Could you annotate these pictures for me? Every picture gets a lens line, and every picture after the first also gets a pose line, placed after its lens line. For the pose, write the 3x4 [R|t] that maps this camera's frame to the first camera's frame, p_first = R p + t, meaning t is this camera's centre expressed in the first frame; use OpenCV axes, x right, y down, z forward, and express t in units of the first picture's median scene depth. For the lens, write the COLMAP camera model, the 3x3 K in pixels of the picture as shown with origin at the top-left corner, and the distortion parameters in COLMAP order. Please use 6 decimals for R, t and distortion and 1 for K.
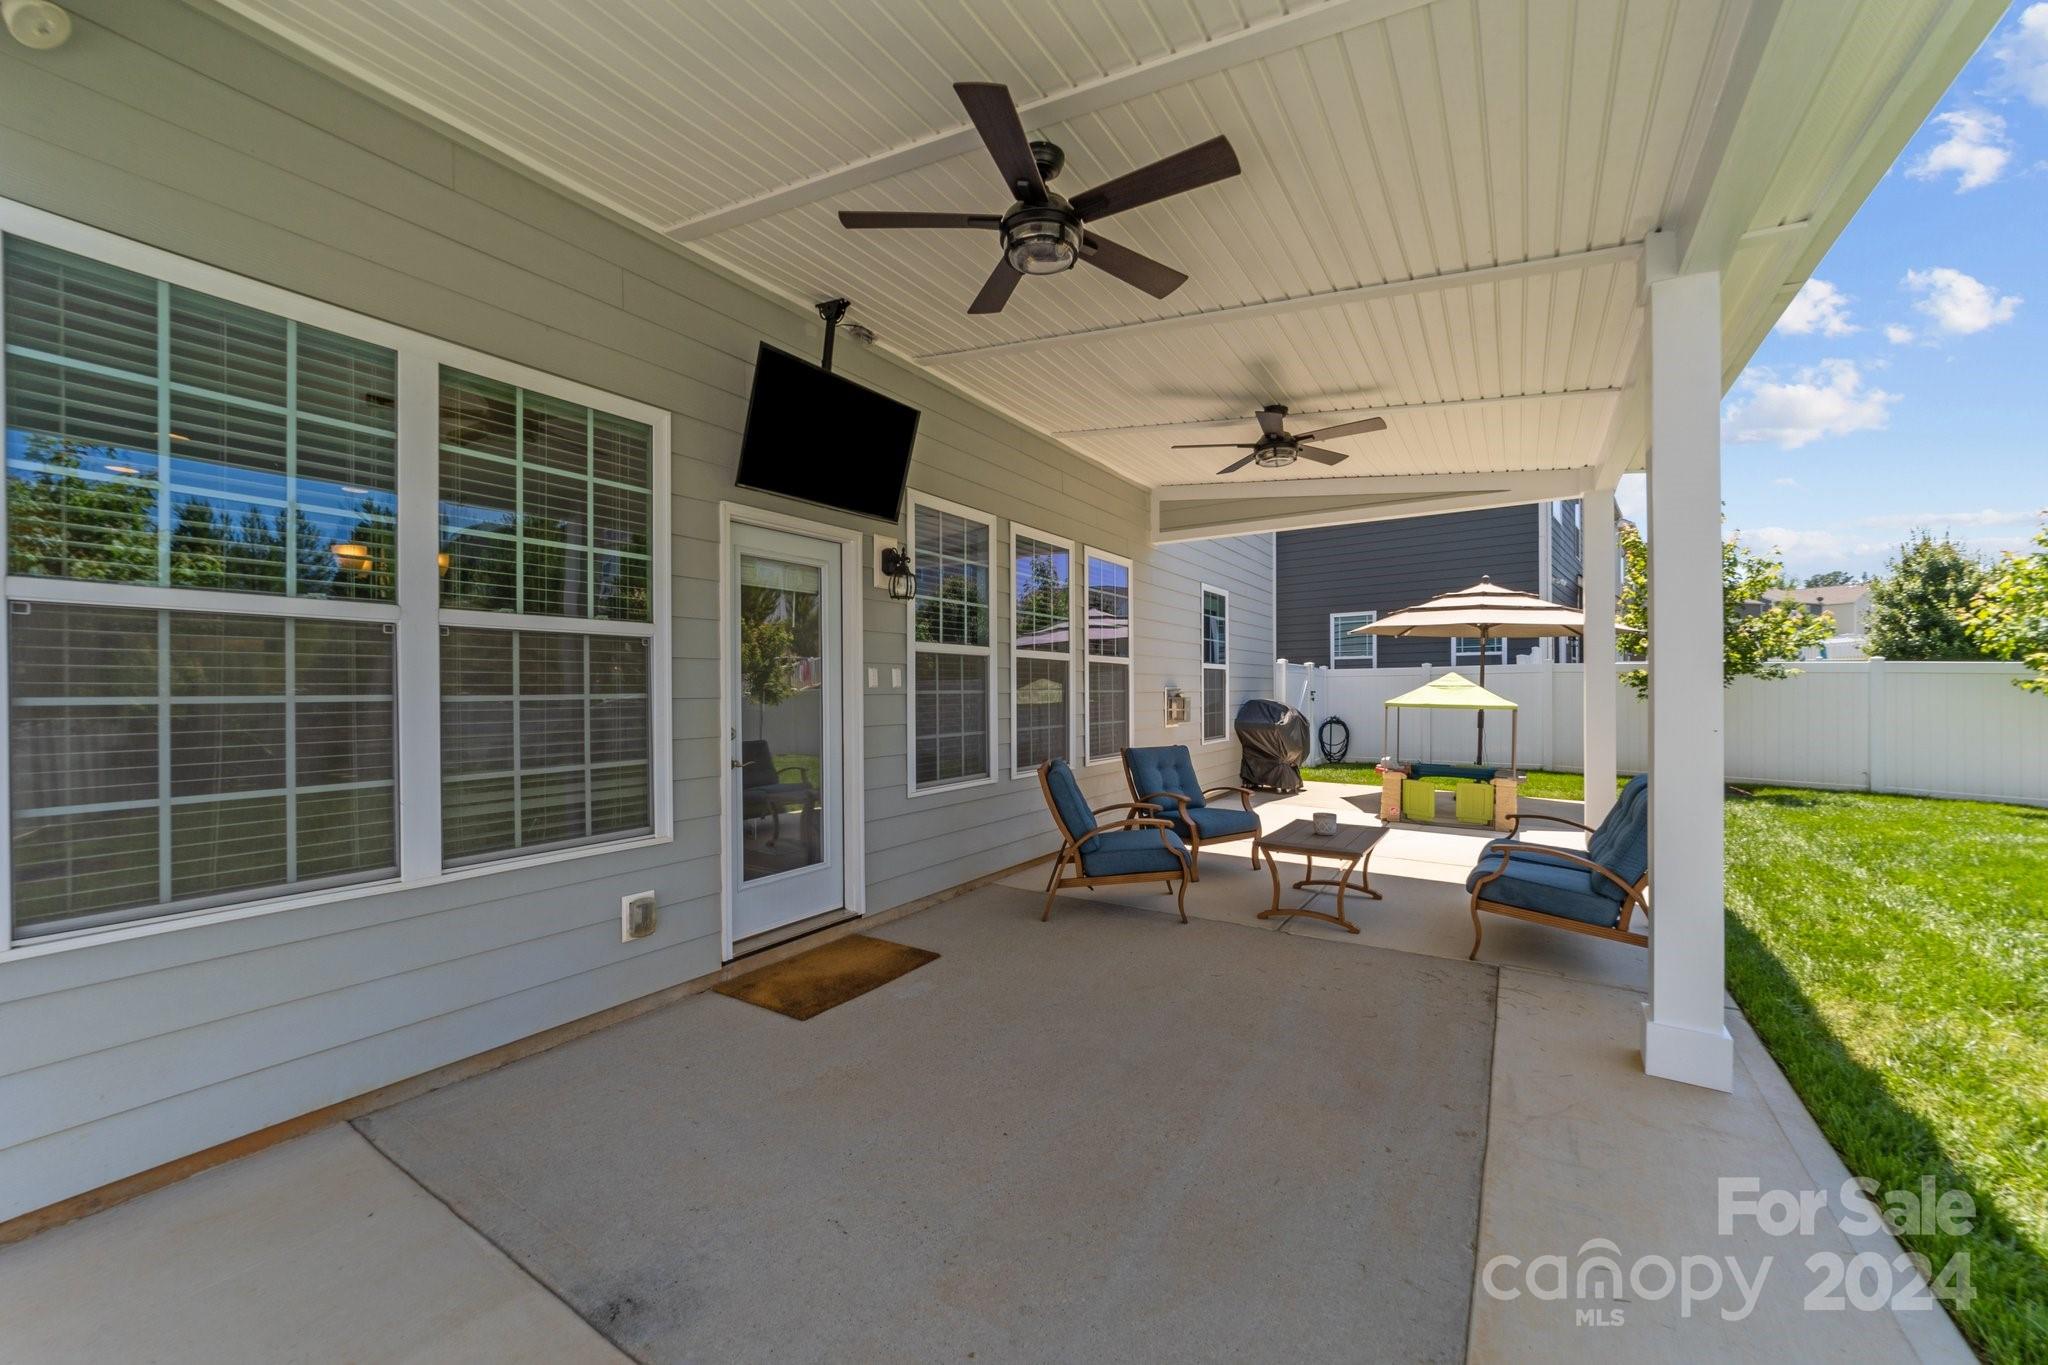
lens RADIAL K [[787.9, 0, 1024.0], [0, 787.9, 682.5], [0, 0, 1]] dist [-0.002961, -0.000176]
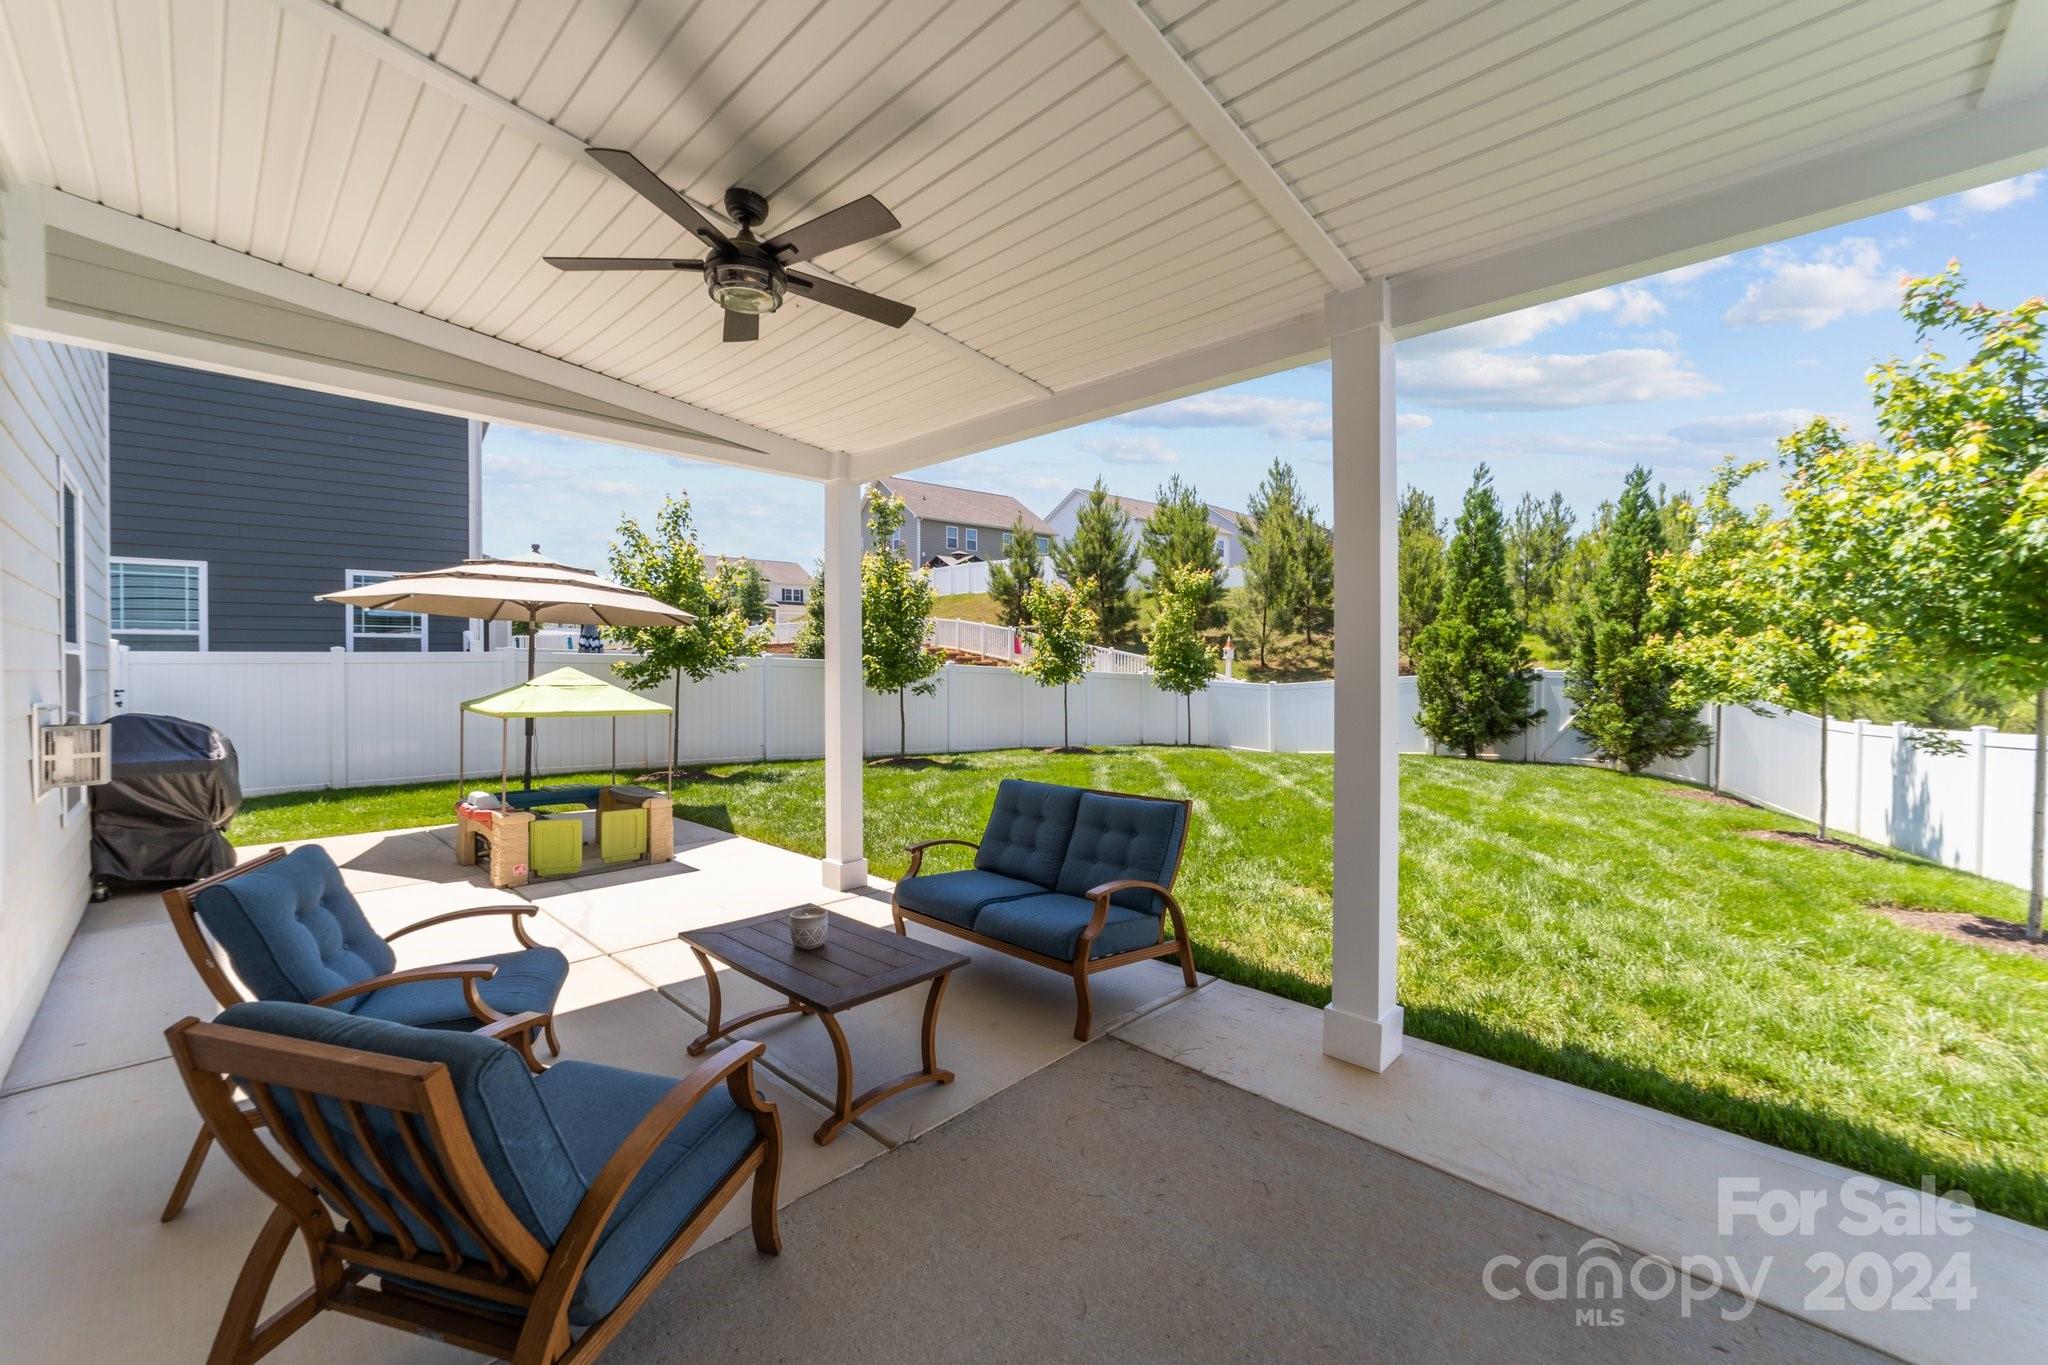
lens RADIAL K [[787.9, 0, 1024.0], [0, 787.9, 682.5], [0, 0, 1]] dist [-0.002961, -0.000176]
pose [[0.192517, -0.016582, 0.981153, -0.132403], [-0.006978, 0.999809, 0.018266, -0.018511], [-0.981269, -0.010363, 0.192365, 0.510675]]
